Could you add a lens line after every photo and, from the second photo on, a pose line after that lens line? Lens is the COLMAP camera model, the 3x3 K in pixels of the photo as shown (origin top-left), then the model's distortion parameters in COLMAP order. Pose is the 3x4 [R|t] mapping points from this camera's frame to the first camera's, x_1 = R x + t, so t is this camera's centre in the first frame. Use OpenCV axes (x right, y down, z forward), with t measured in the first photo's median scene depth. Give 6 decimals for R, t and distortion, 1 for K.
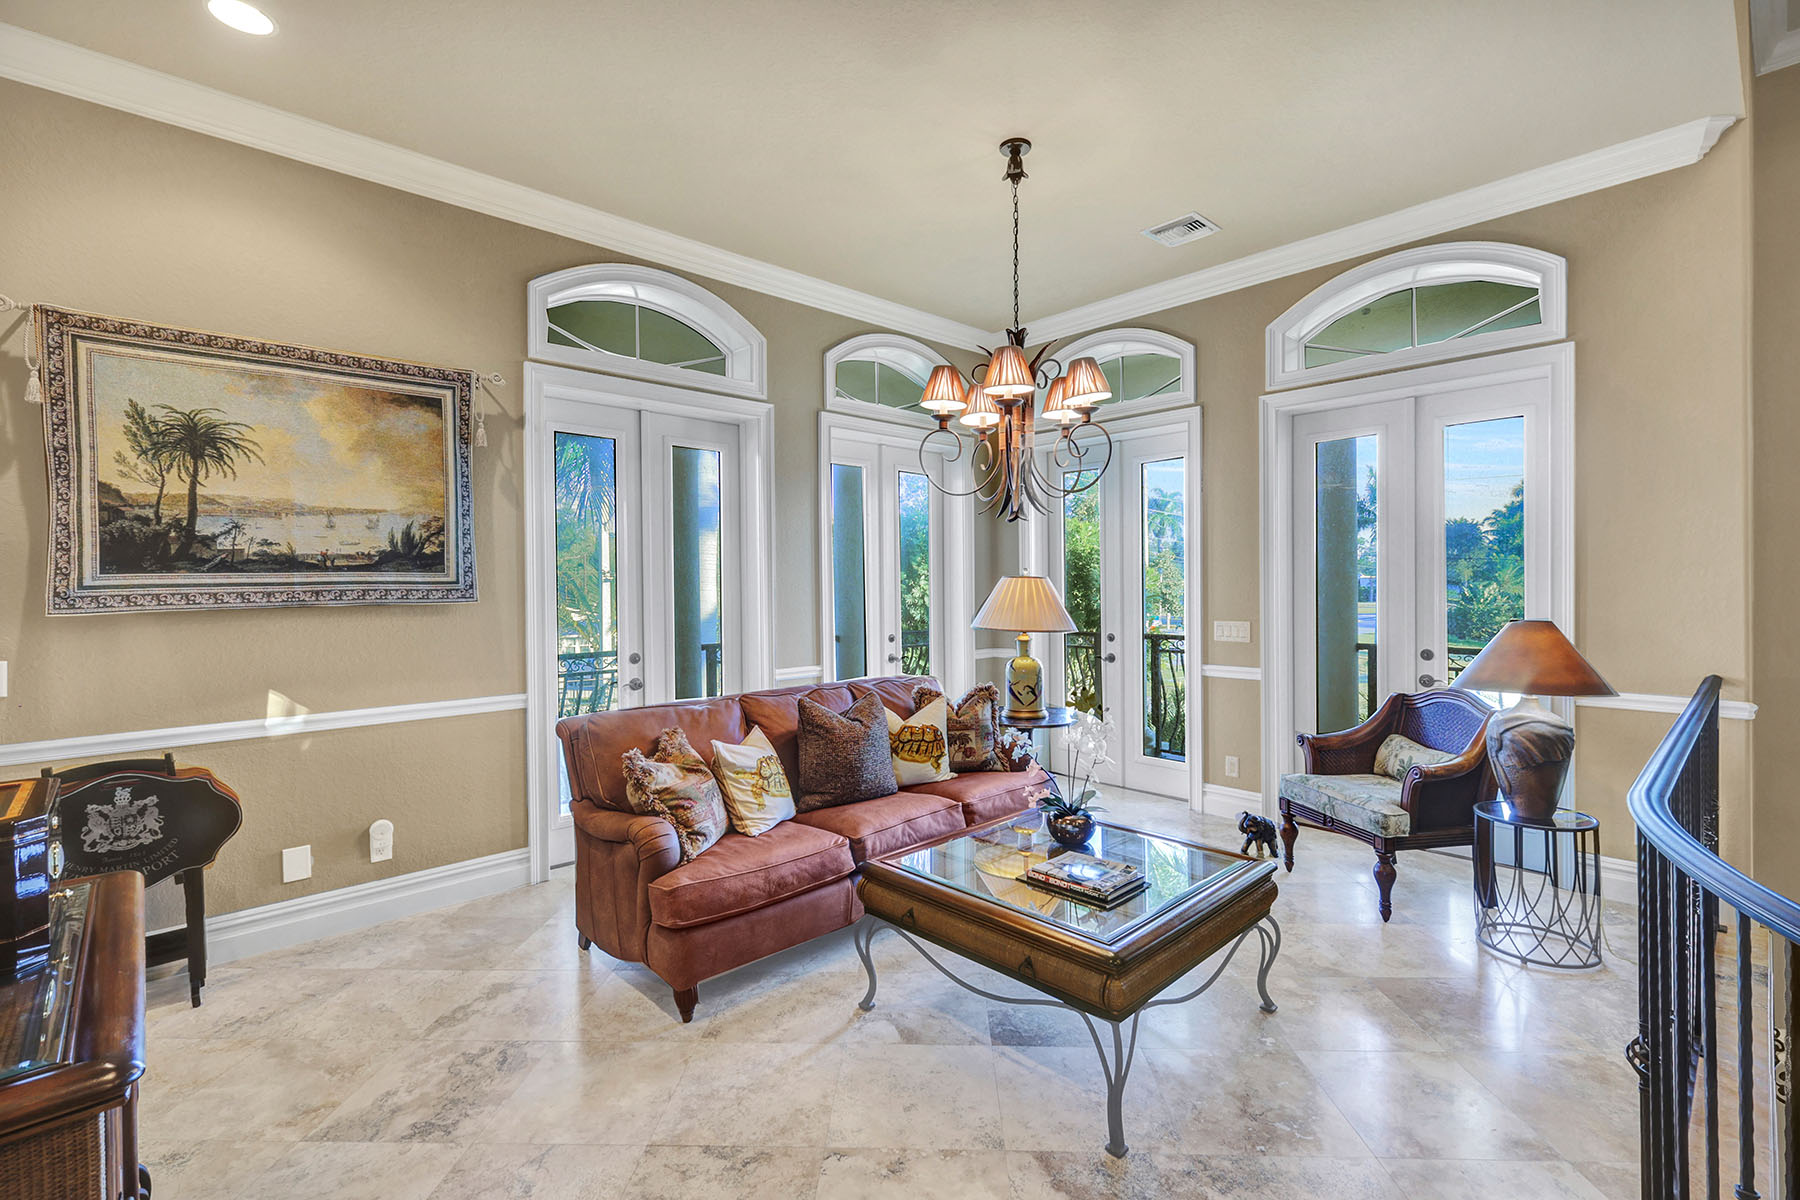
lens RADIAL K [[786.3, 0, 891.8], [0, 786.3, 589.6], [0, 0, 1]] dist [0.002130, 0.001775]
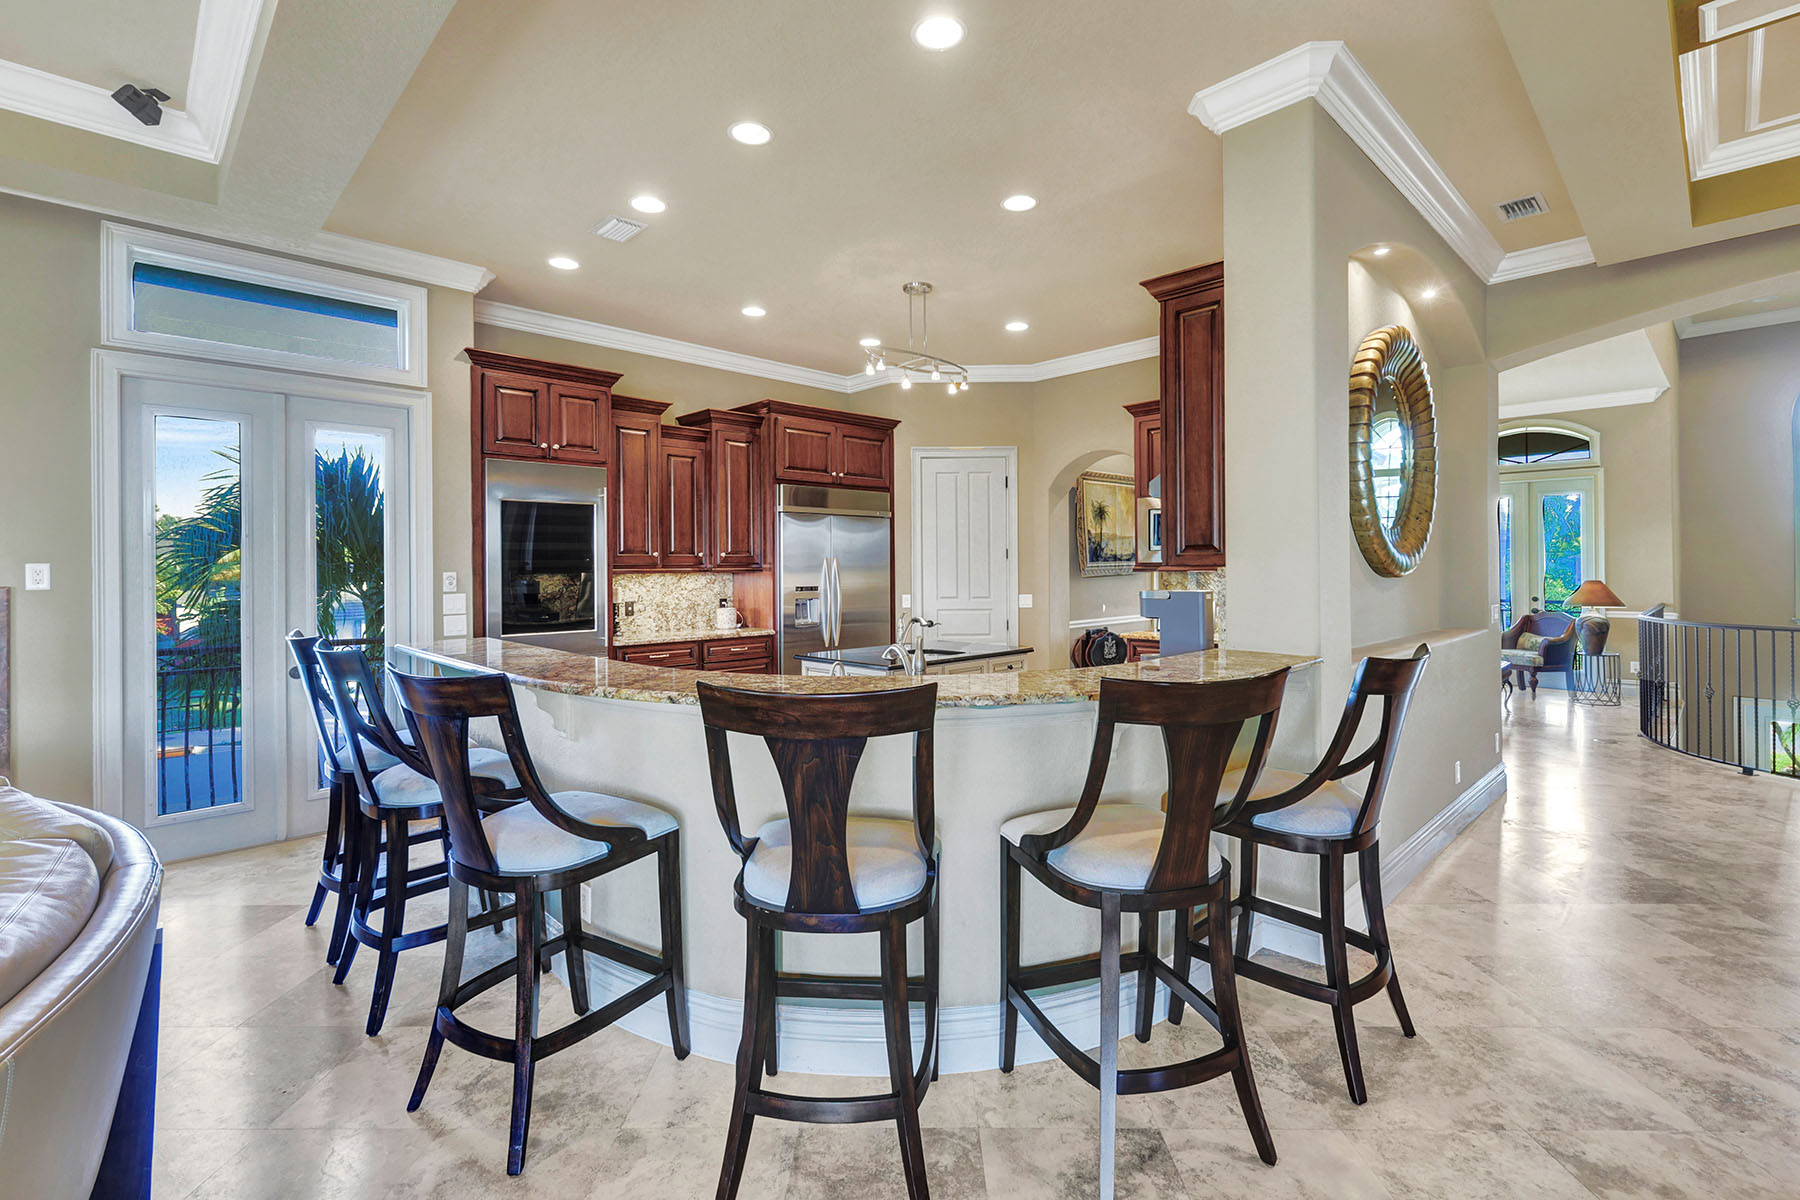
lens RADIAL K [[786.3, 0, 894.6], [0, 786.3, 560.4], [0, 0, 1]] dist [0.002130, 0.001775]
pose [[0.999969, 0.001836, 0.007653, -1.498317], [-0.001768, 0.999959, -0.008895, -0.001029], [-0.007669, 0.008881, 0.999931, -1.574111]]
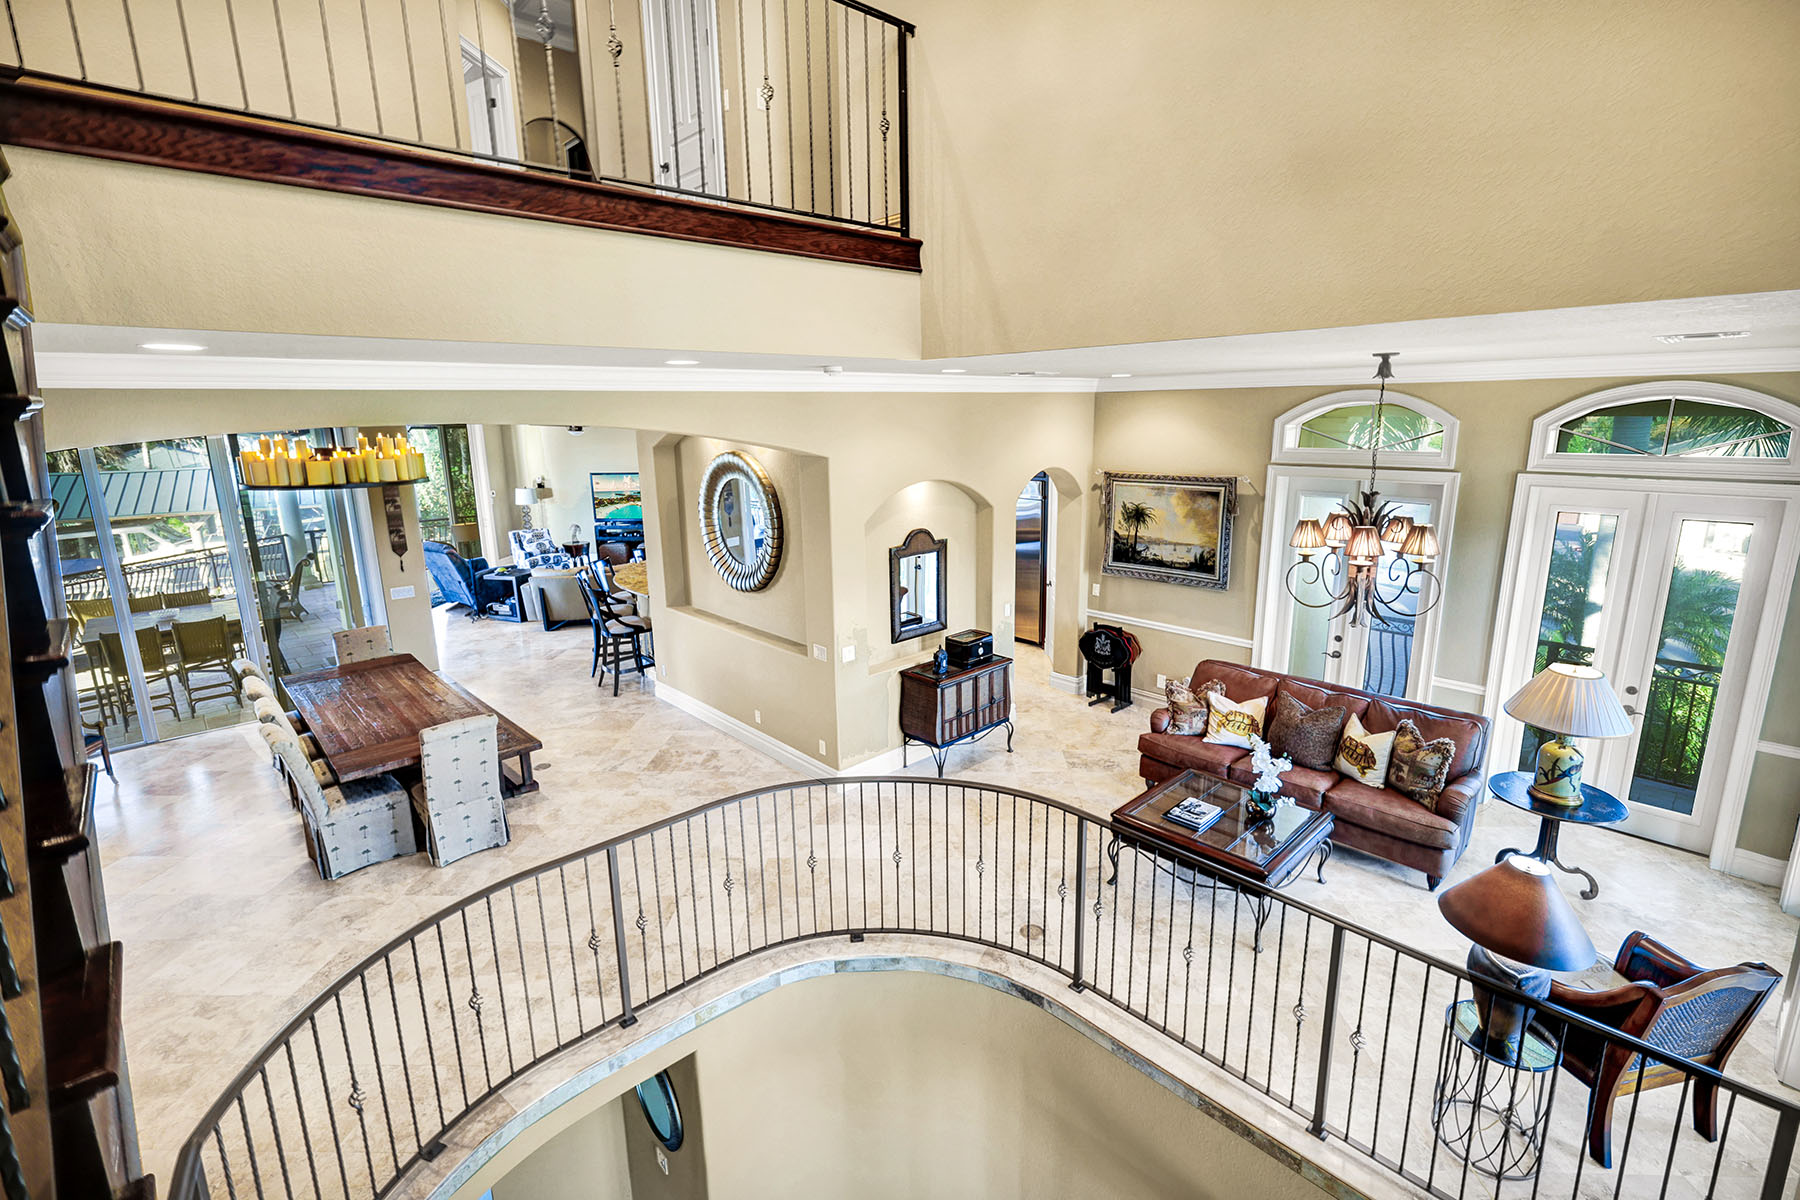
lens RADIAL K [[786.3, 0, 901.2], [0, 786.3, 593.7], [0, 0, 1]] dist [0.002130, 0.001775]
pose [[0.012785, 0.231142, -0.972836, 1.607672], [0.006915, 0.972872, 0.231241, -0.508068], [0.999894, -0.009683, 0.010839, 0.162093]]
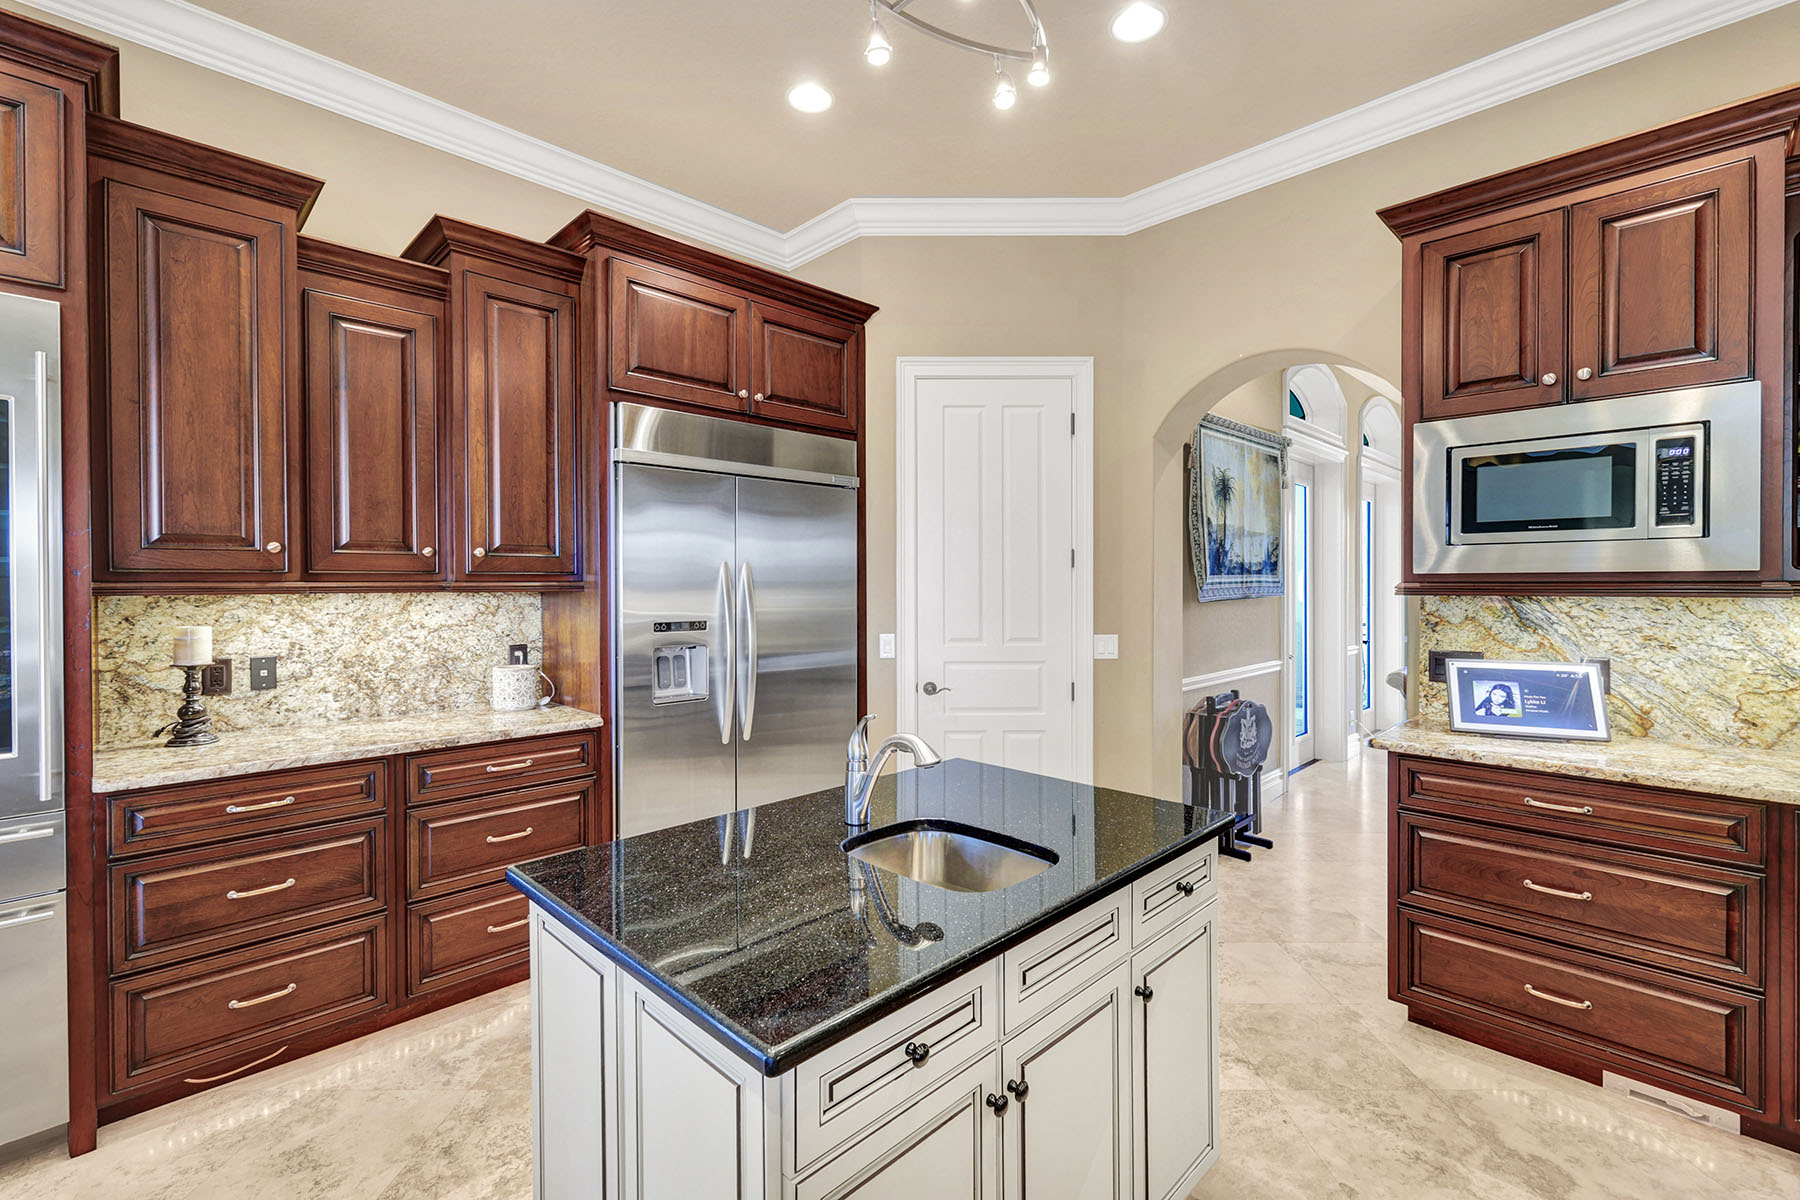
lens RADIAL K [[786.3, 0, 868.4], [0, 786.3, 598.5], [0, 0, 1]] dist [0.002130, 0.001775]
pose [[0.999971, 0.002479, 0.007144, -1.485048], [-0.002555, 0.999939, 0.010713, 0.010042], [-0.007117, -0.010731, 0.999917, -0.513498]]
